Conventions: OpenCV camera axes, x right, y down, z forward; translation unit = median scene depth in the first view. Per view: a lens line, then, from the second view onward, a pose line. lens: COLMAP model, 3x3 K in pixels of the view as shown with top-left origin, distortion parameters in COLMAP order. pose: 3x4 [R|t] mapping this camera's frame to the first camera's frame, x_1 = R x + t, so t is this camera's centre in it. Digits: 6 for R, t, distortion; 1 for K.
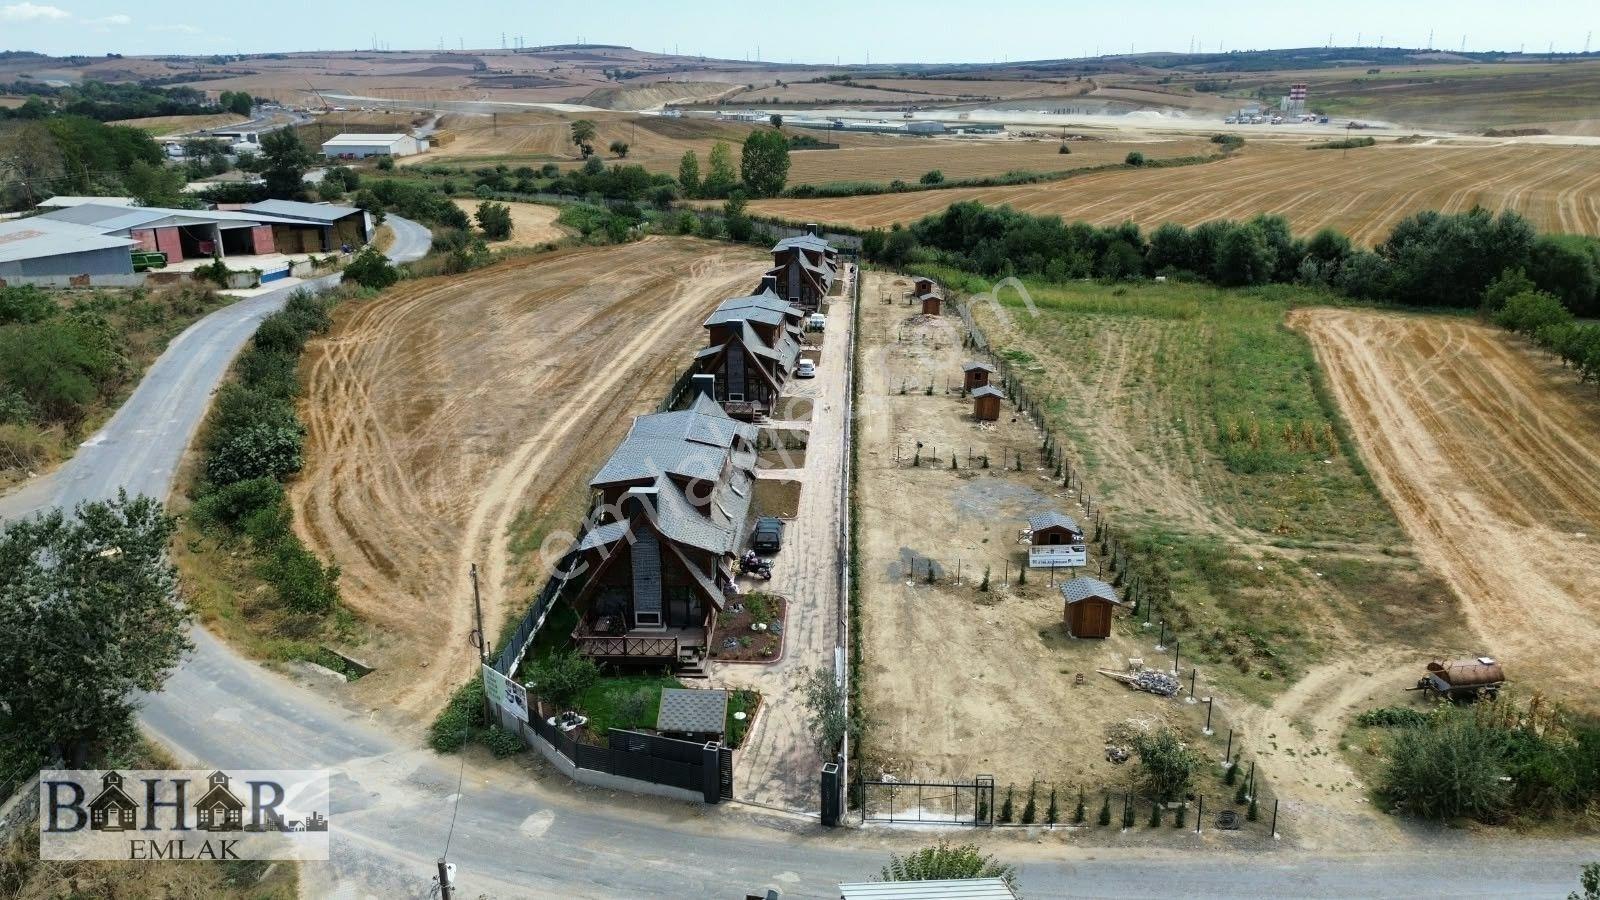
lens RADIAL K [[1133.4, 0, 803.4], [0, 1133.4, 463.5], [0, 0, 1]] dist [0.063382, -0.061052]
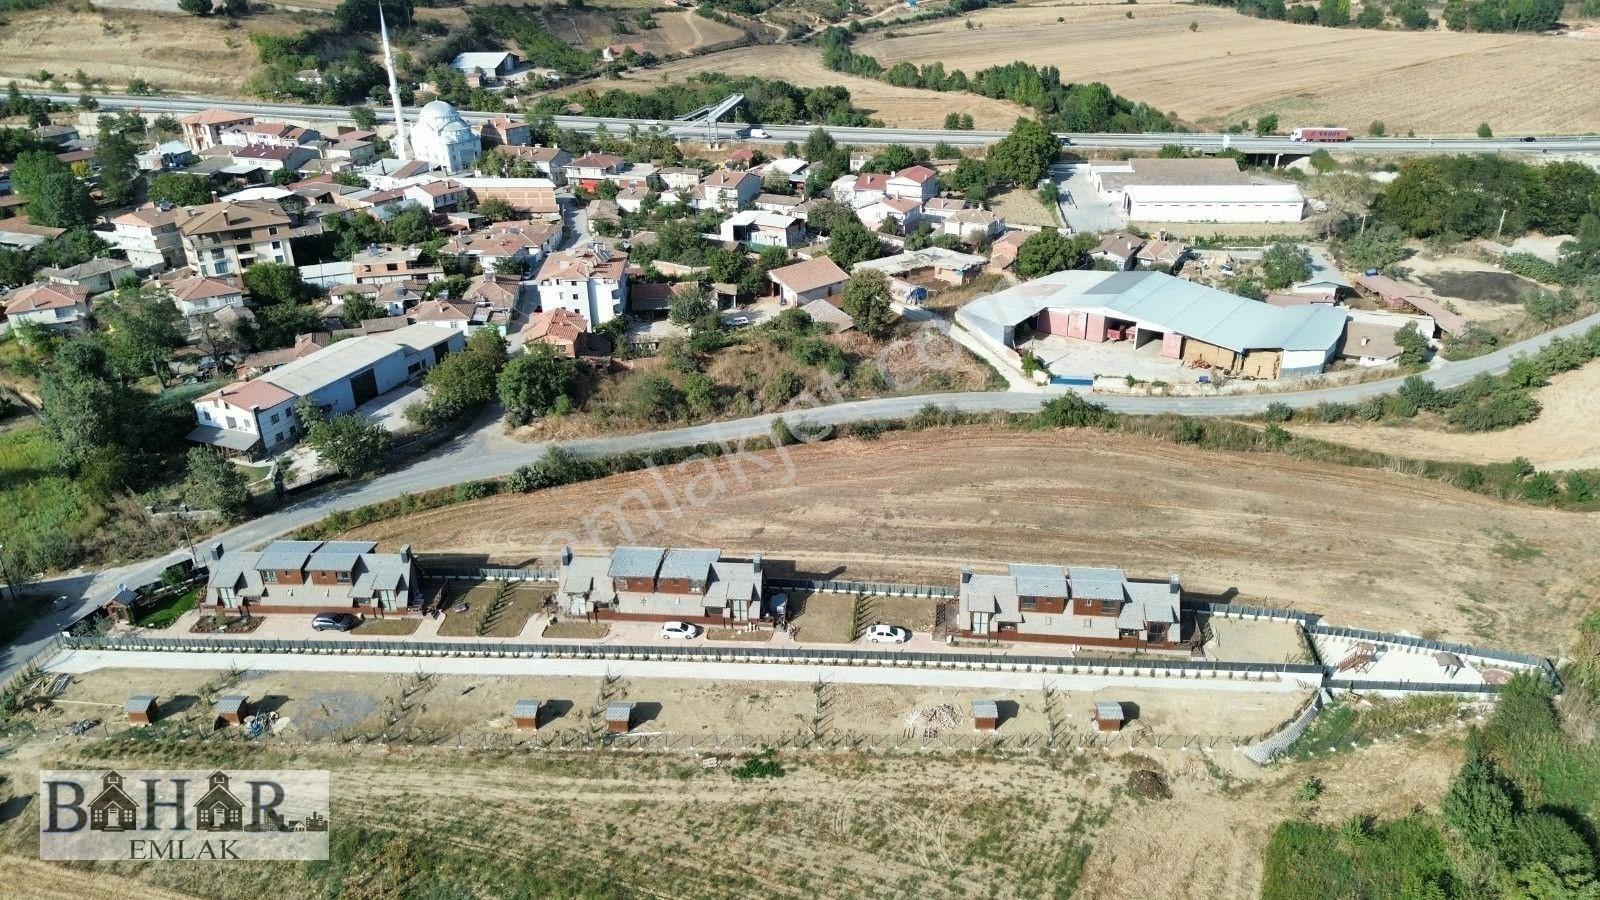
lens RADIAL K [[1133.4, 0, 795.3], [0, 1133.4, 446.6], [0, 0, 1]] dist [0.063382, -0.061052]
pose [[-0.026741, 0.422925, -0.905770, 0.959016], [-0.284823, 0.865313, 0.412443, -0.746695], [0.958207, 0.269013, 0.097319, 0.901257]]
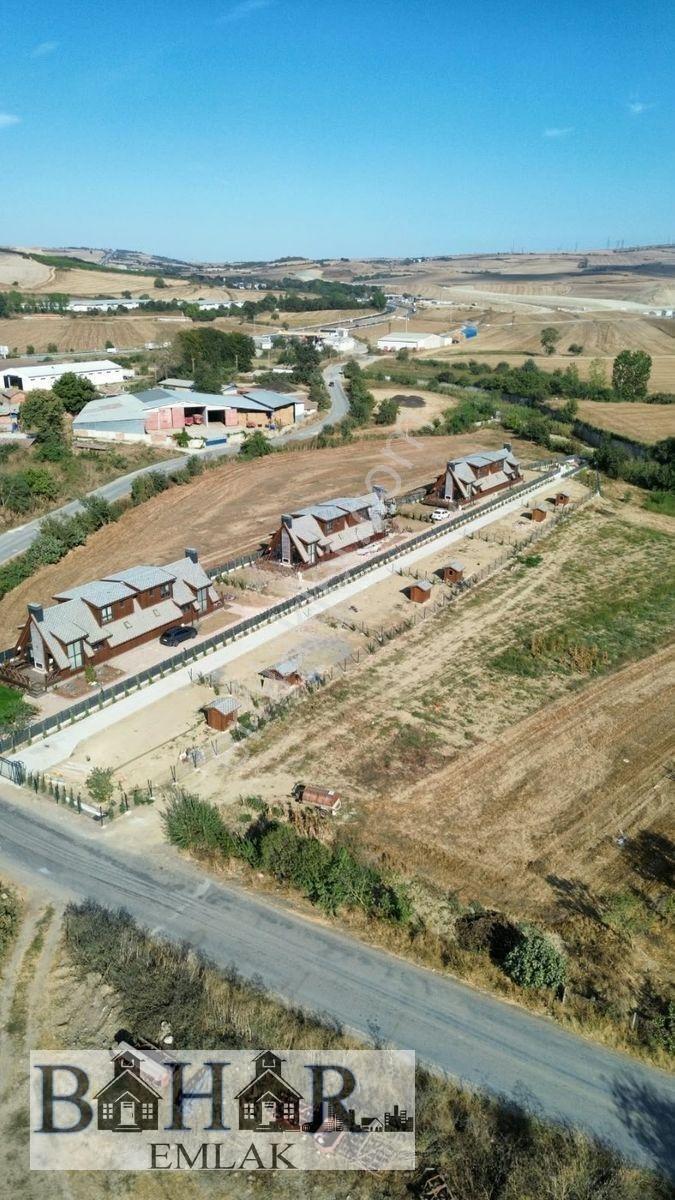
lens RADIAL K [[850.0, 0, 337.5], [0, 850.0, 592.2], [0, 0, 1]] dist [0.063382, -0.061052]
pose [[0.859520, 0.185847, -0.476116, 0.515268], [-0.169539, 0.982477, 0.077435, -0.102057], [0.482164, 0.014163, 0.875967, -0.058711]]
